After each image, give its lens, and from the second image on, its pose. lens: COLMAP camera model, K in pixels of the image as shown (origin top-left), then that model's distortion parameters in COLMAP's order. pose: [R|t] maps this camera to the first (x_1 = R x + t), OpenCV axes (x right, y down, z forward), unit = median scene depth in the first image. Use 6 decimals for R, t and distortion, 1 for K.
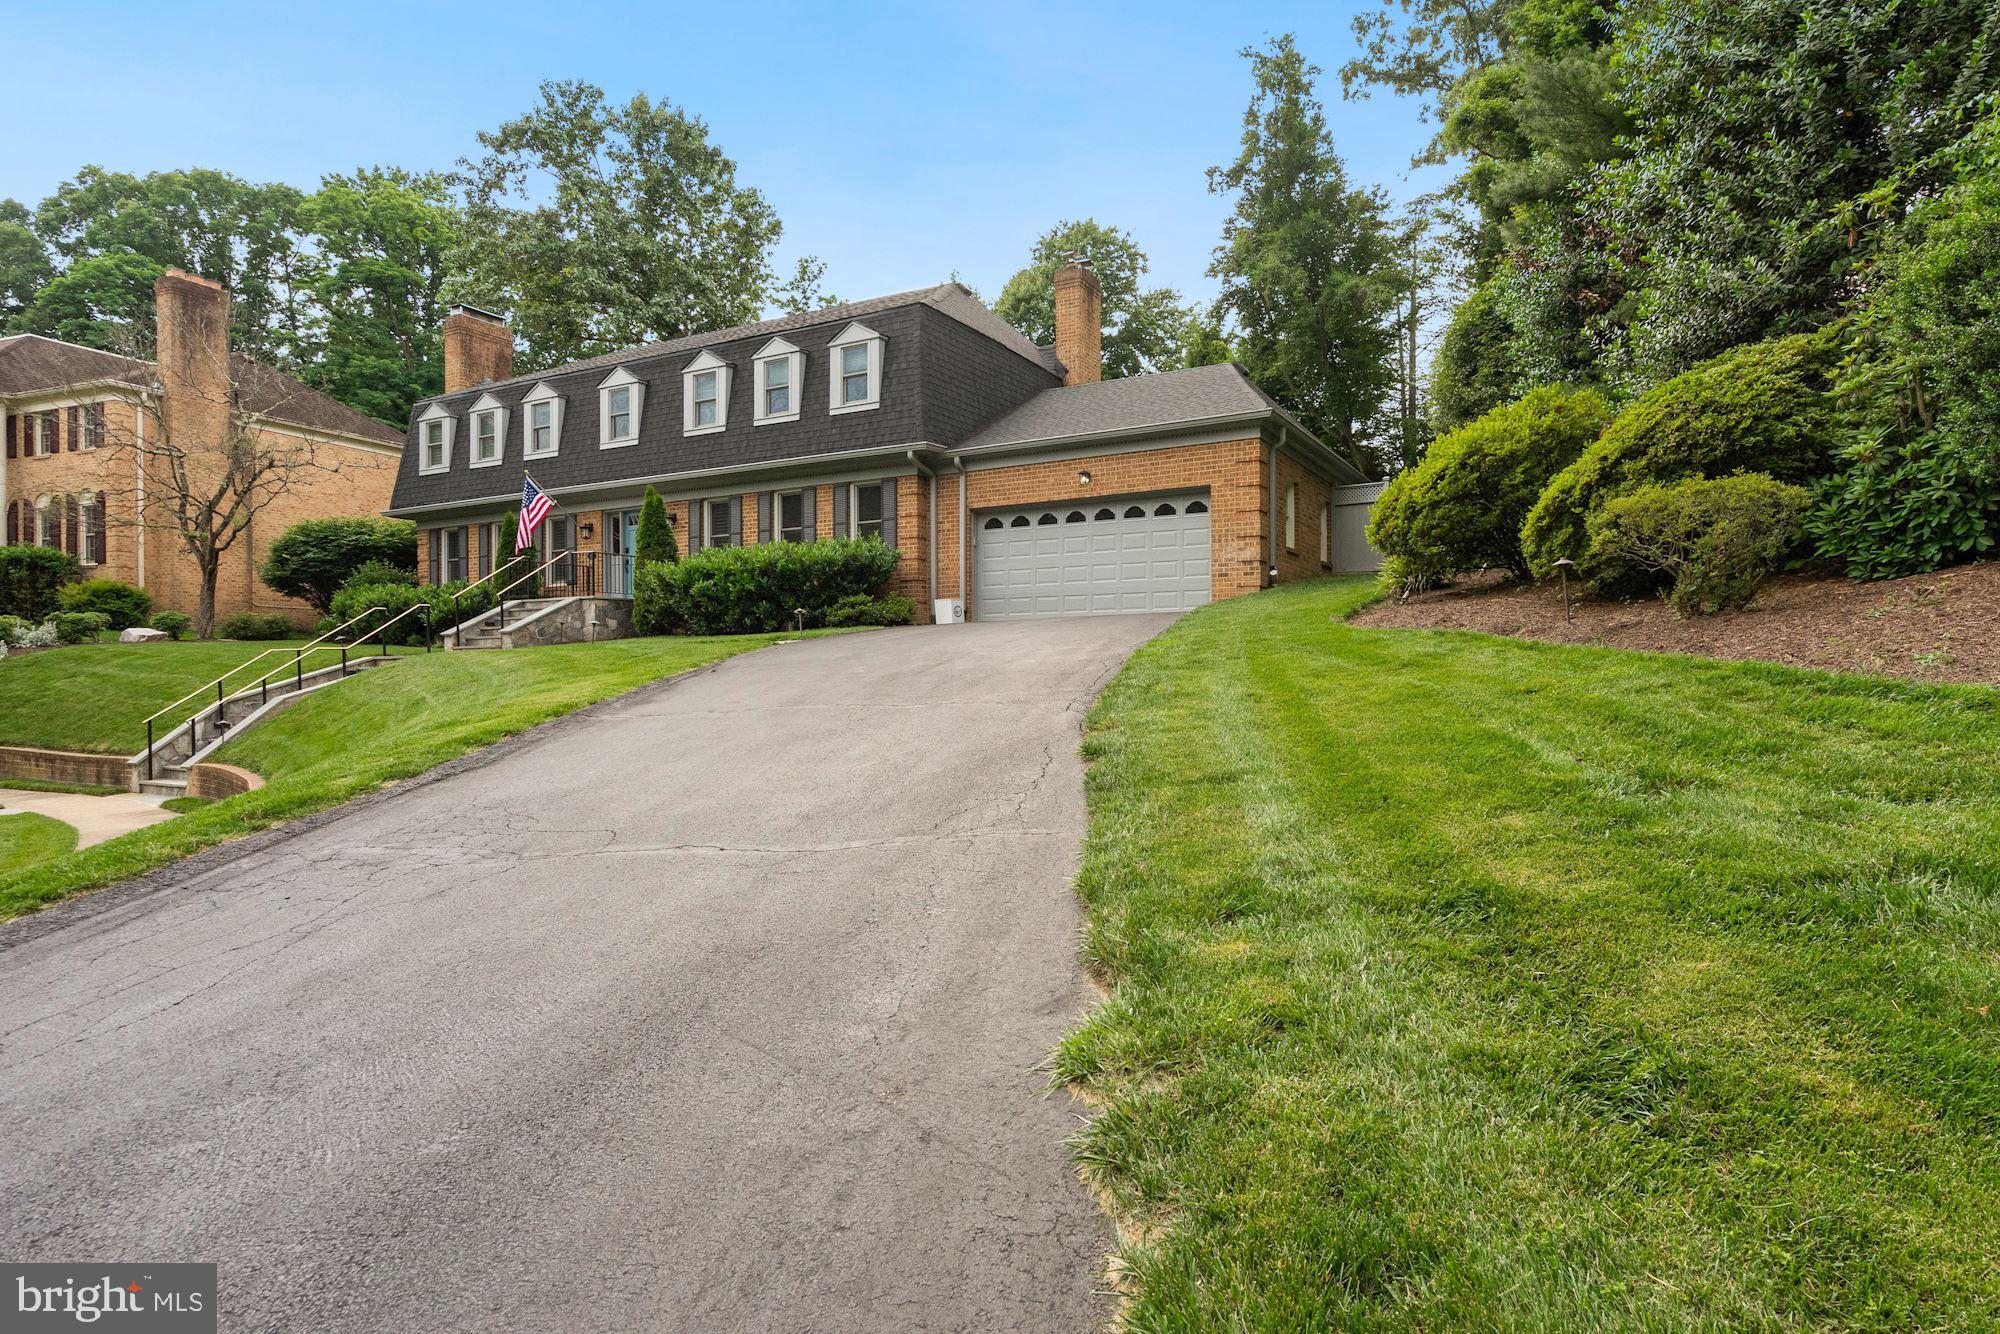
lens RADIAL K [[1026.8, 0, 1071.8], [0, 1026.8, 667.7], [0, 0, 1]] dist [-0.000890, 0.001800]
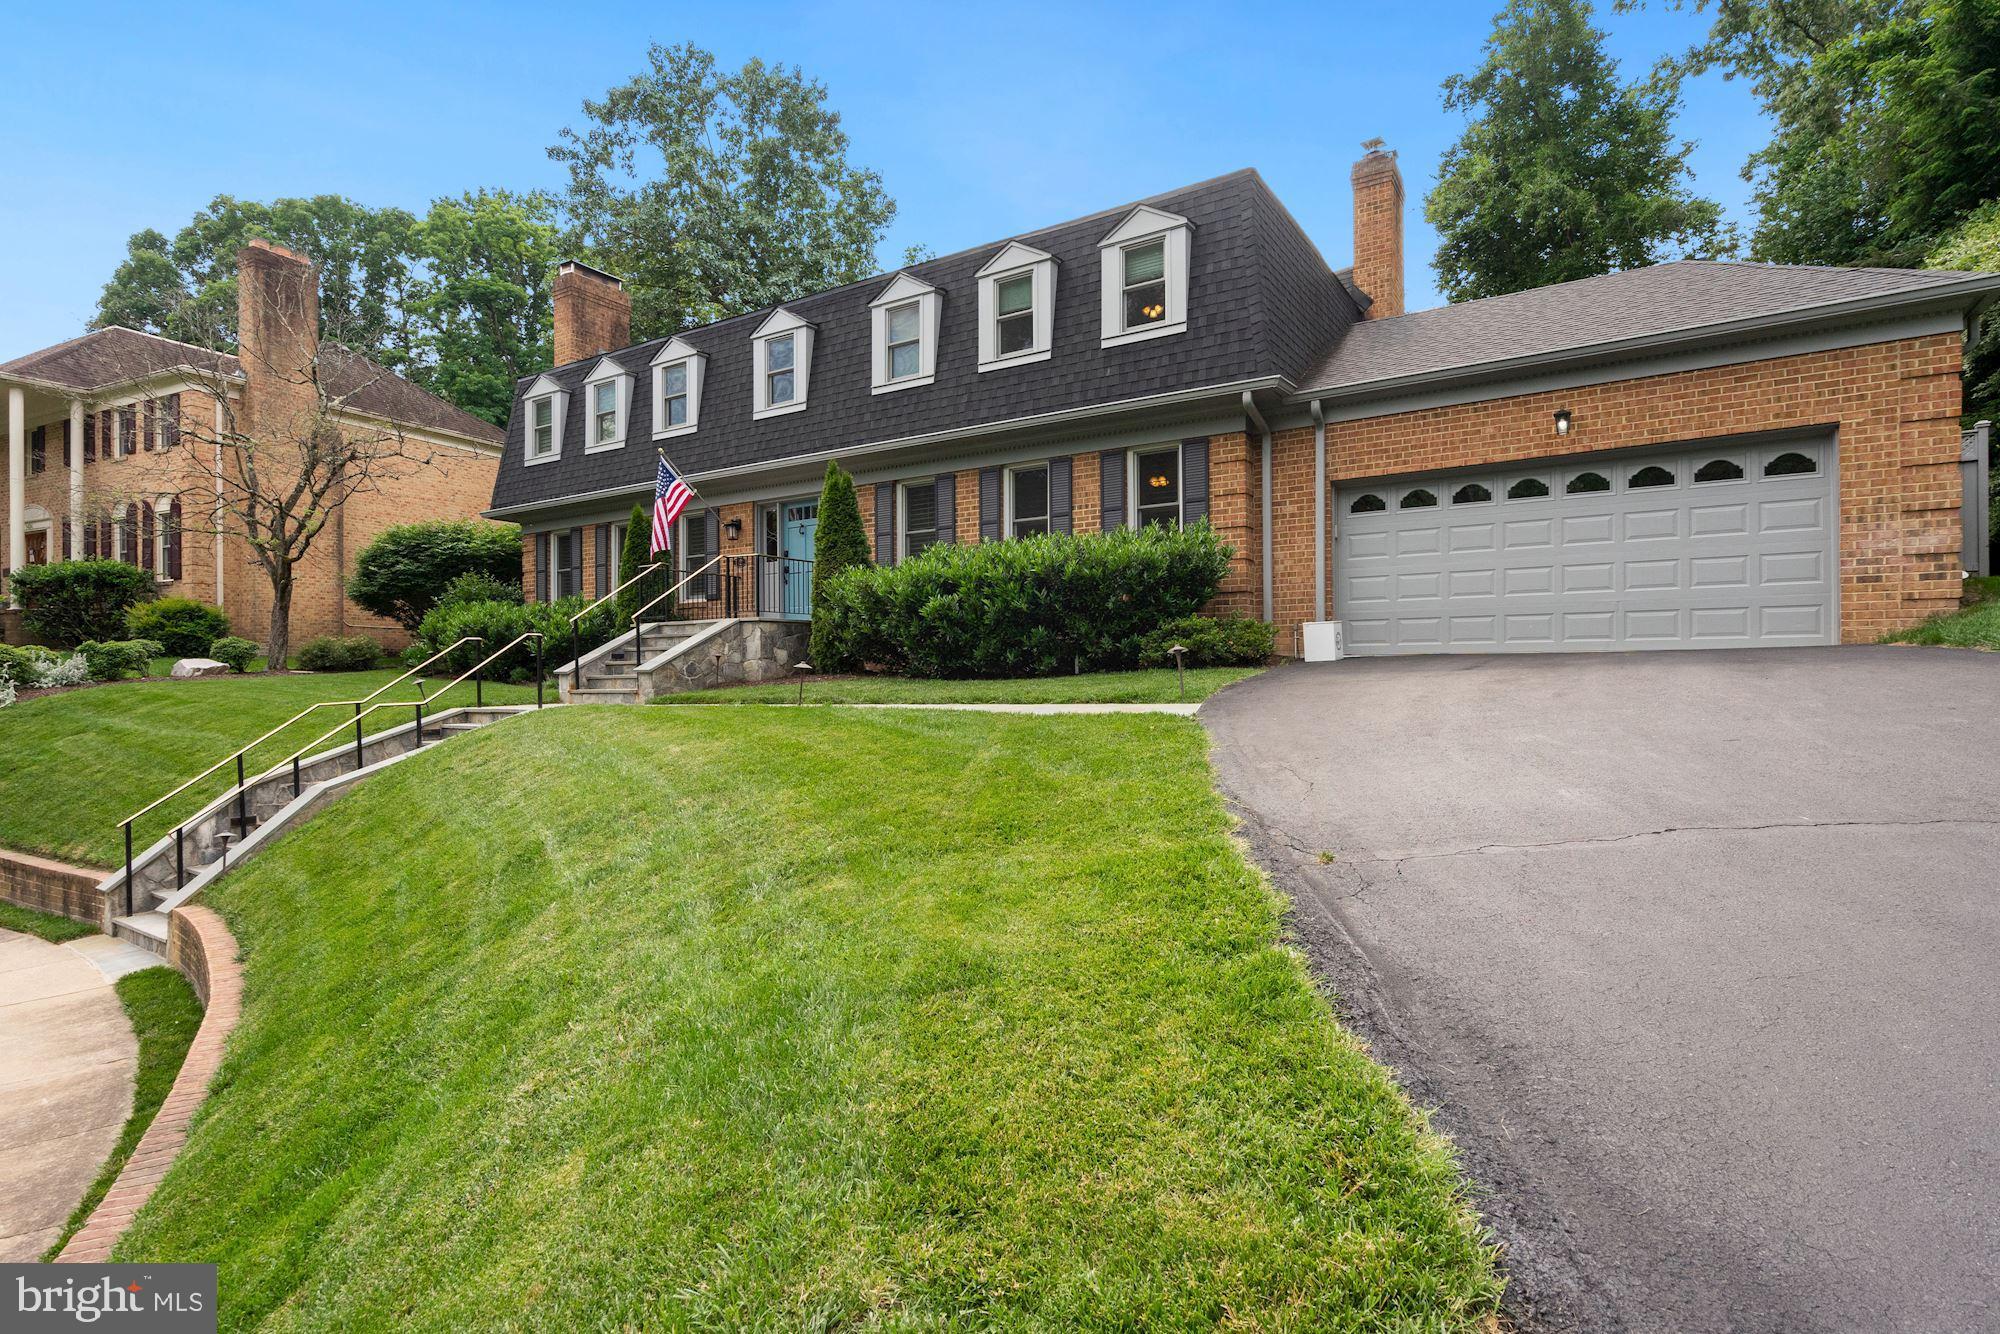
lens RADIAL K [[954.3, 0, 1007.2], [0, 954.3, 670.7], [0, 0, 1]] dist [-0.005974, 0.004838]
pose [[0.995515, -0.000147, -0.094607, -0.211397], [0.000266, 0.999999, 0.001255, -0.030925], [0.094606, -0.001275, 0.995514, 0.327985]]
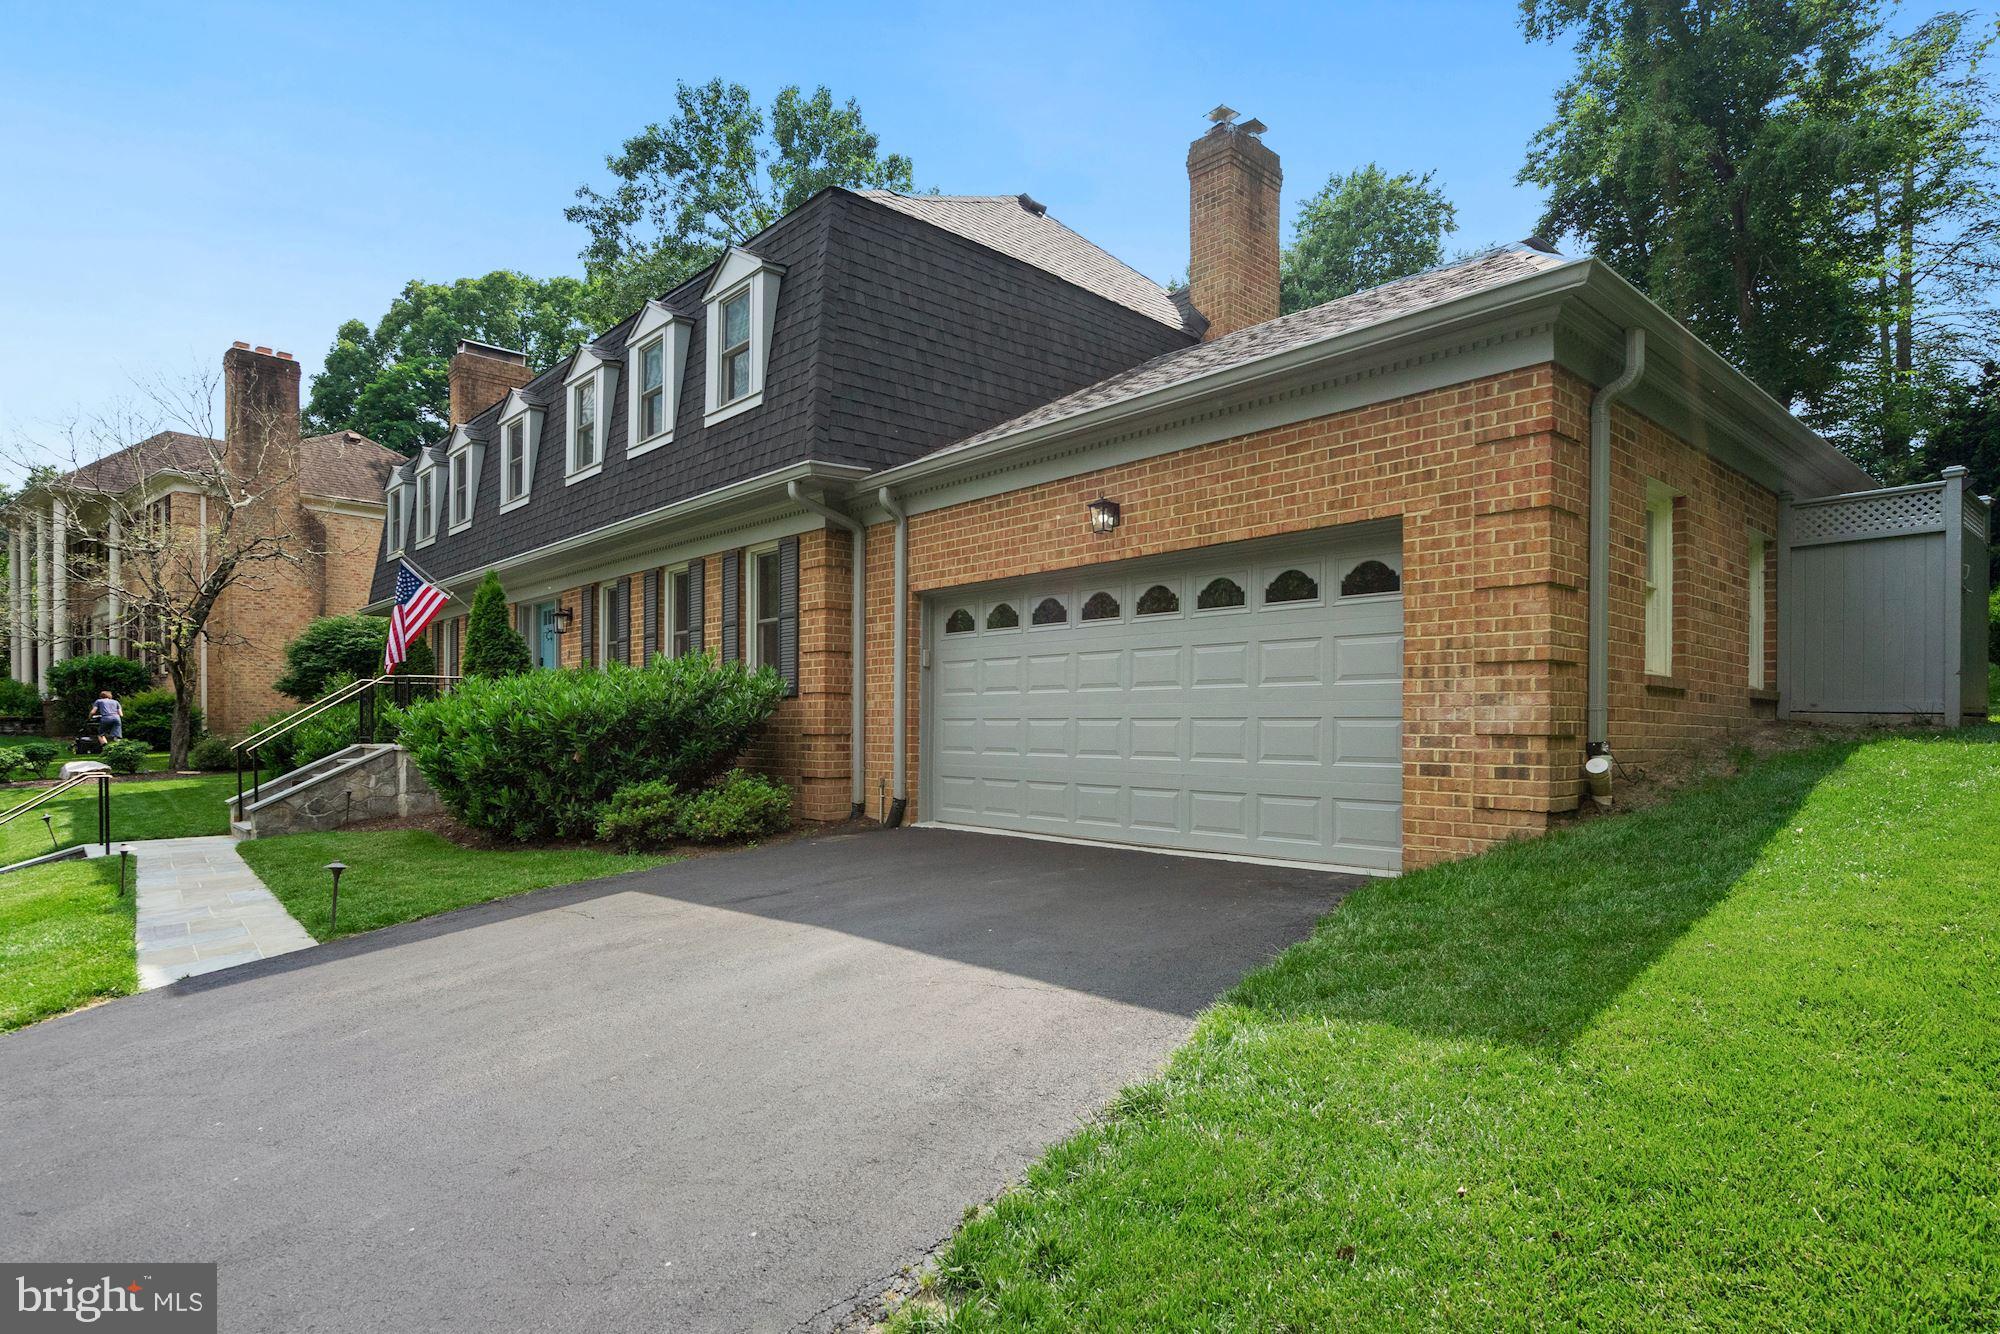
lens RADIAL K [[1050.2, 0, 1033.2], [0, 1050.2, 729.7], [0, 0, 1]] dist [-0.004333, 0.000983]
pose [[0.942834, 0.011000, -0.333081, 0.104666], [-0.008612, 0.999926, 0.008644, -0.080955], [0.333151, -0.005282, 0.942859, 0.470181]]
